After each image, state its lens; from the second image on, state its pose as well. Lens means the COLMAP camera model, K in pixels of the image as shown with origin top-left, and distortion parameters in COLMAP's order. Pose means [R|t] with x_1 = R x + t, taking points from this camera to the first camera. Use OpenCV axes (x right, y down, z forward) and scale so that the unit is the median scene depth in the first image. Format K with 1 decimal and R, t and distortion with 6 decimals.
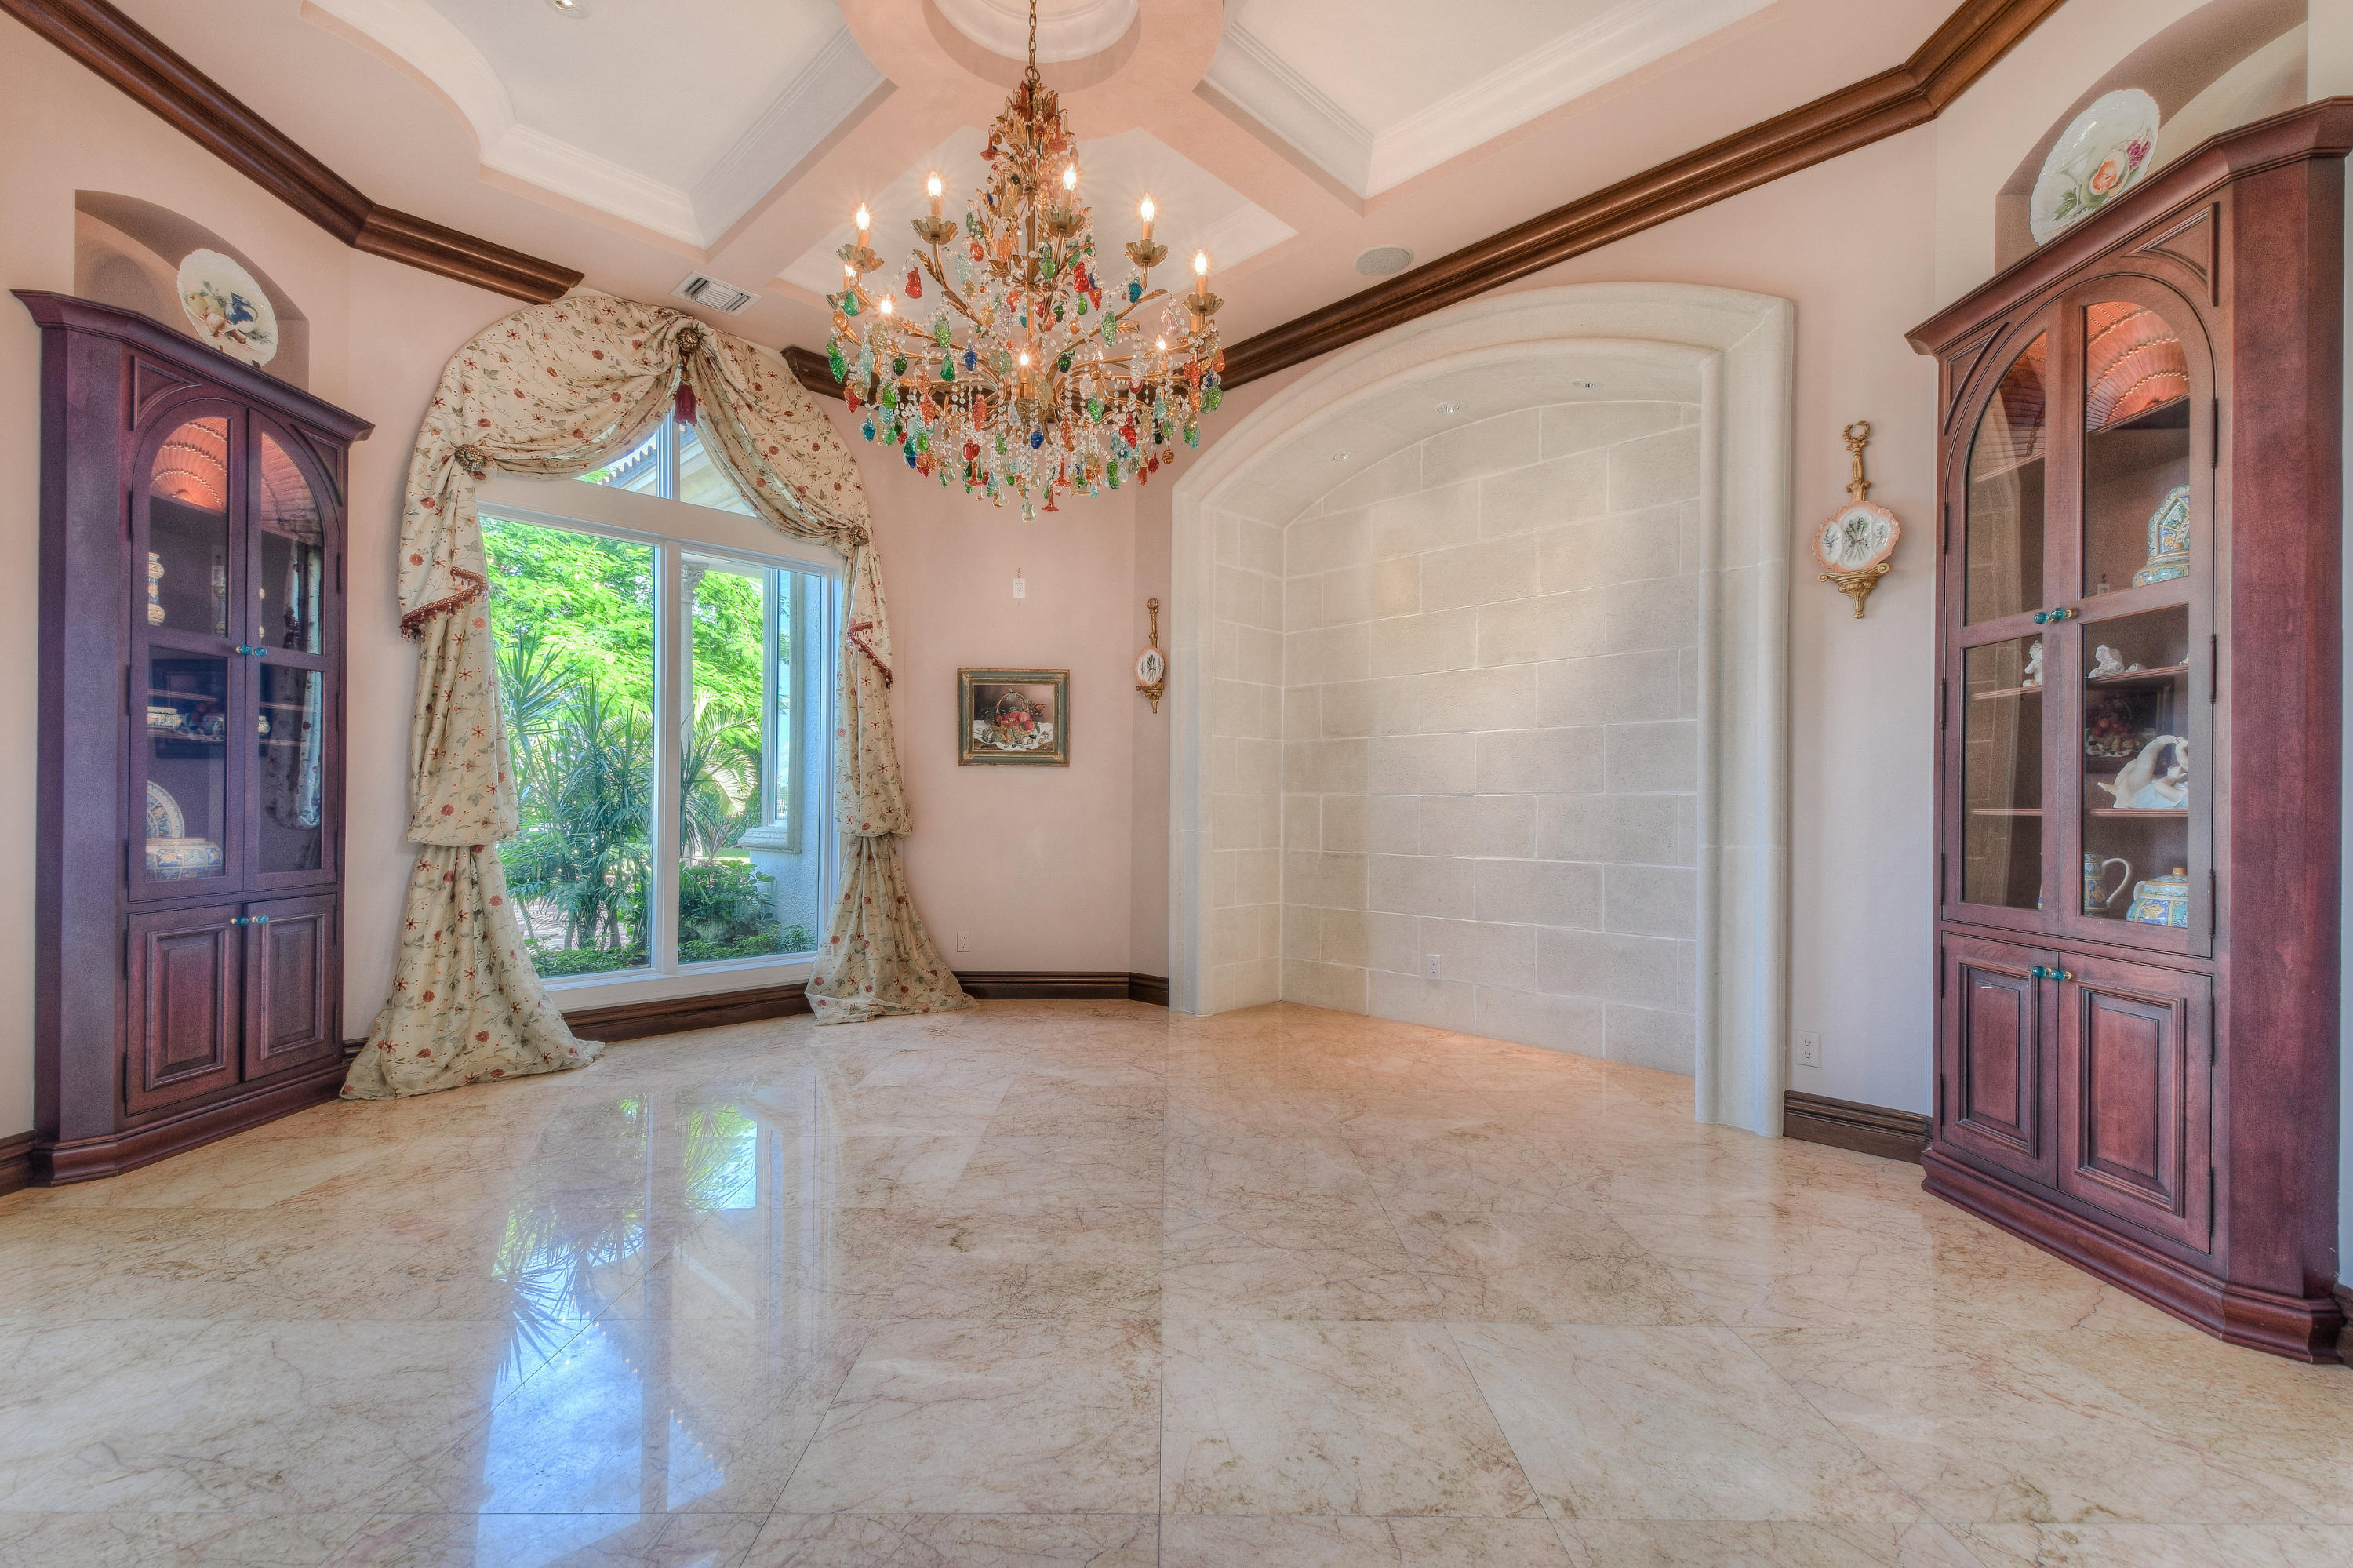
lens RADIAL K [[997.3, 0, 1173.7], [0, 997.3, 793.4], [0, 0, 1]] dist [0.033712, -0.022116]
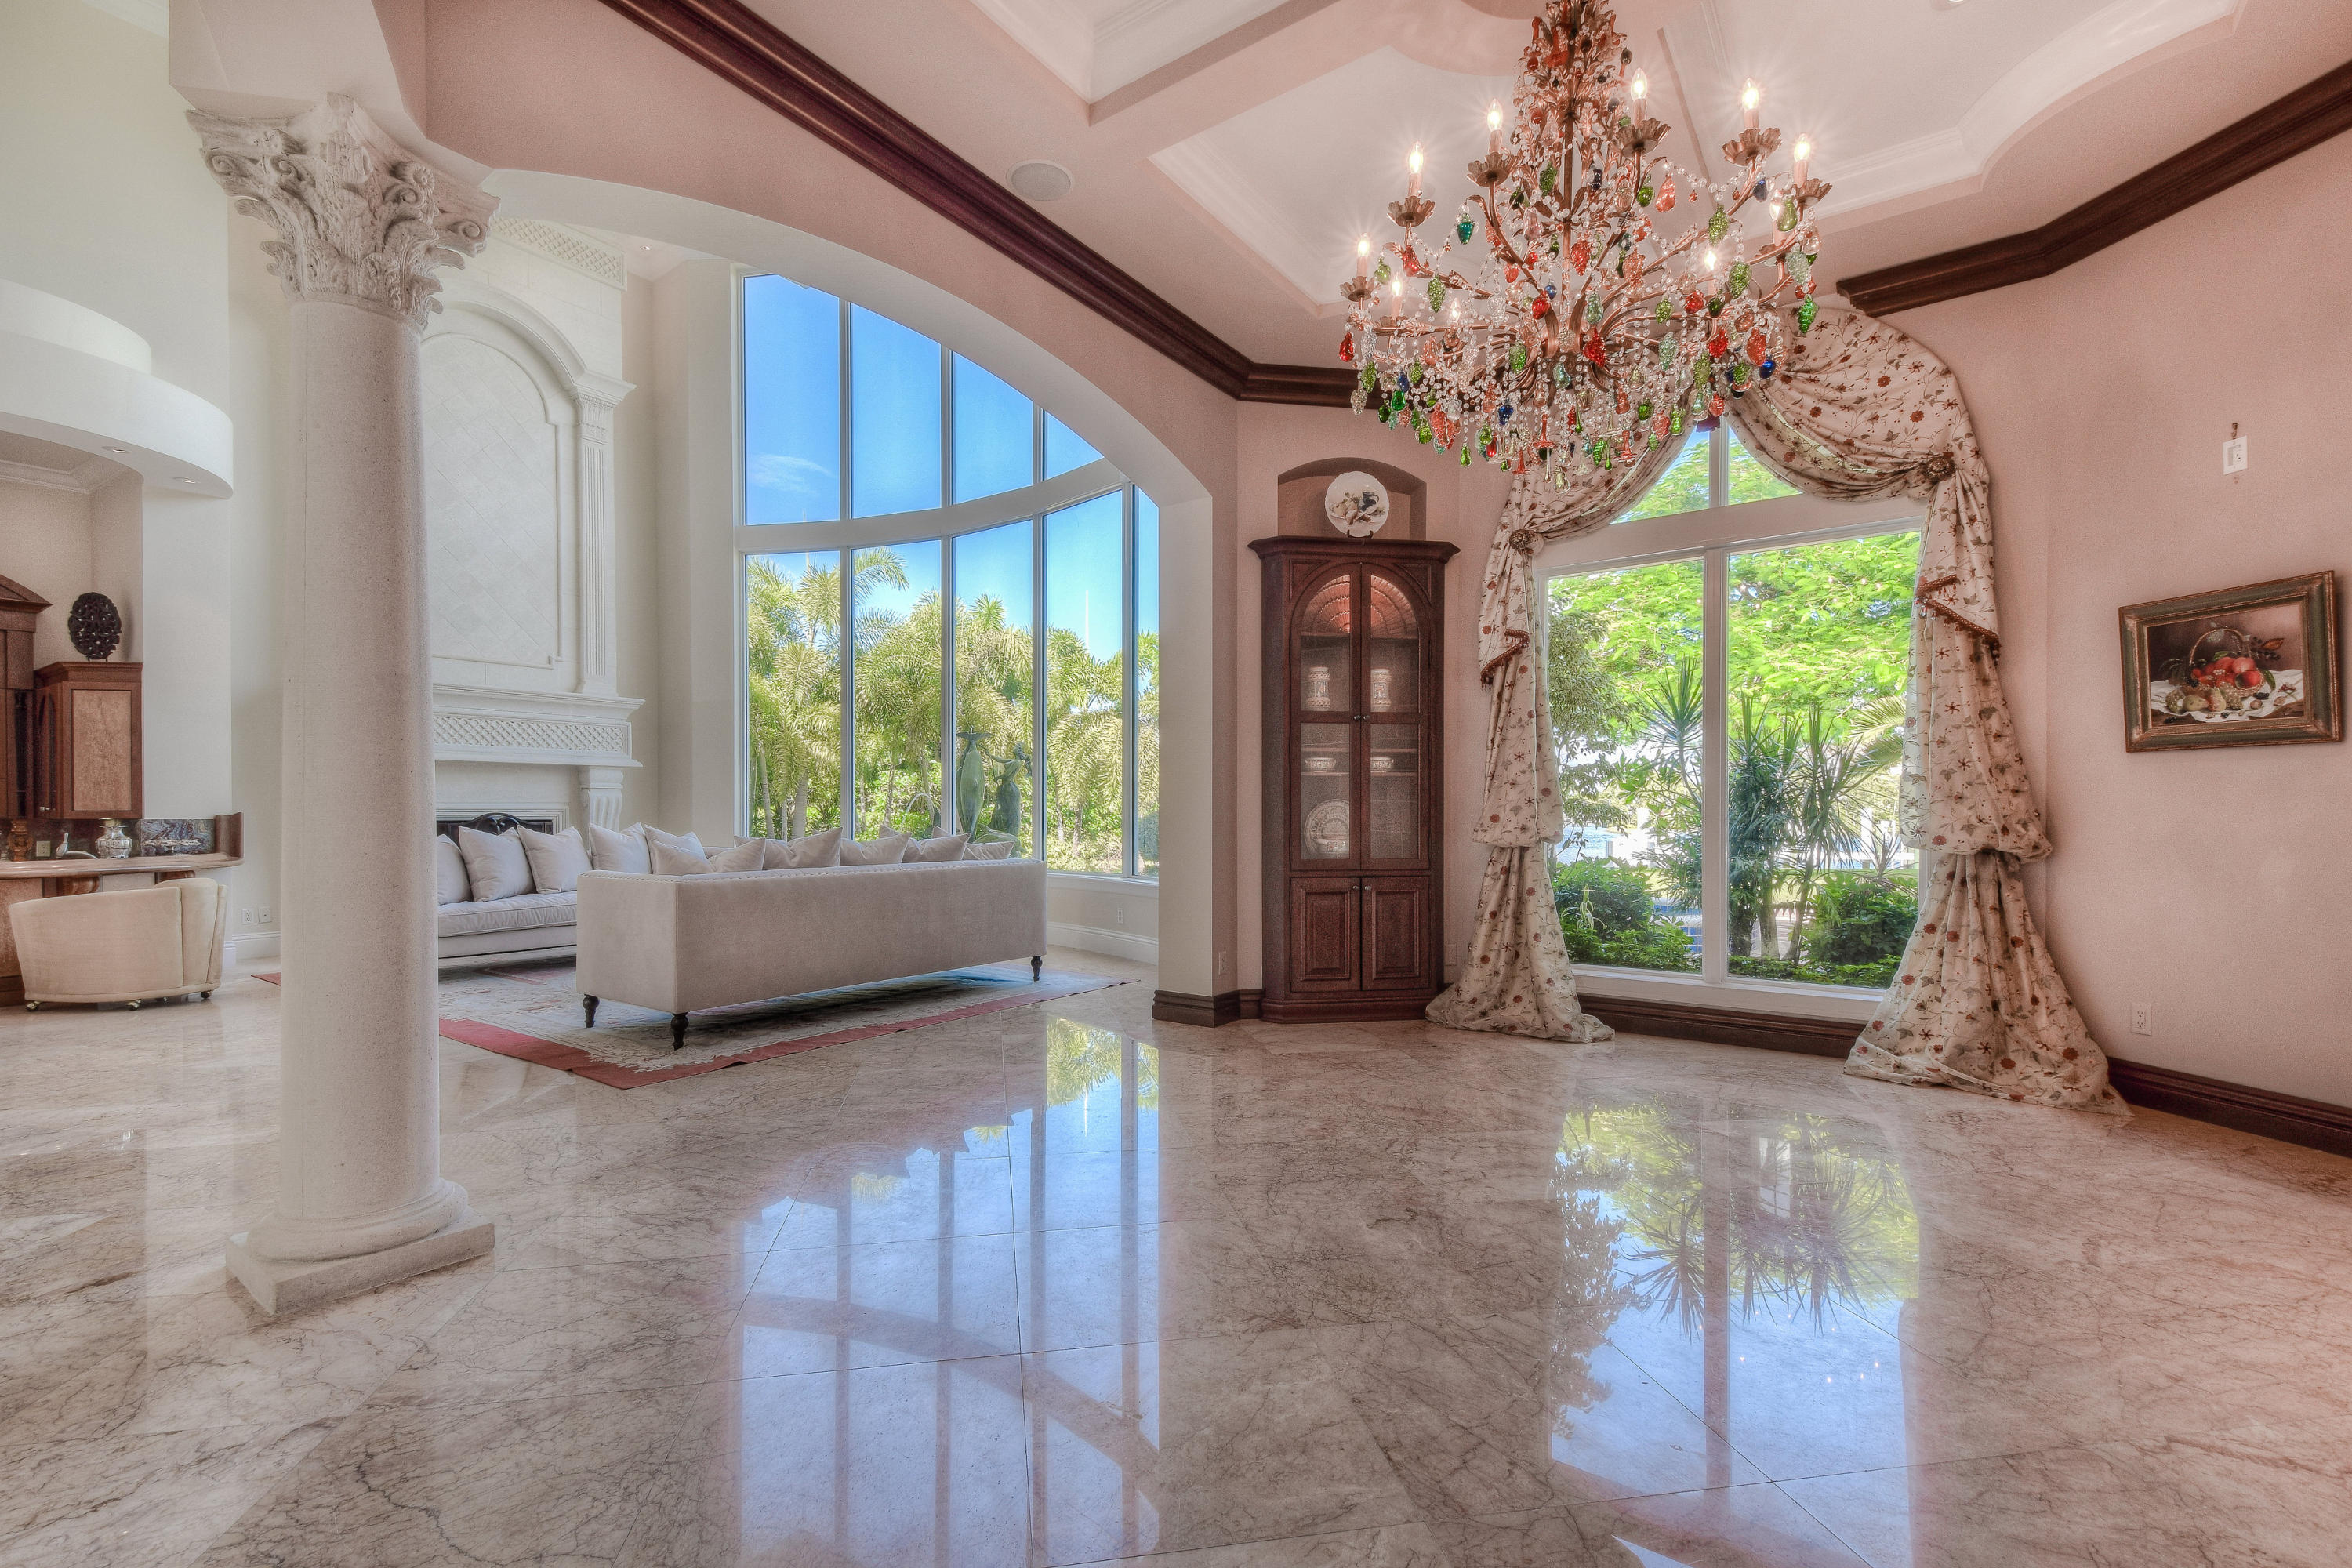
lens RADIAL K [[1027.7, 0, 1170.7], [0, 1027.7, 808.9], [0, 0, 1]] dist [0.001390, -0.000076]
pose [[0.154187, -0.009043, -0.988000, 0.492761], [0.015080, 0.999863, -0.006798, 0.006217], [0.987927, -0.013851, 0.154302, 0.359570]]
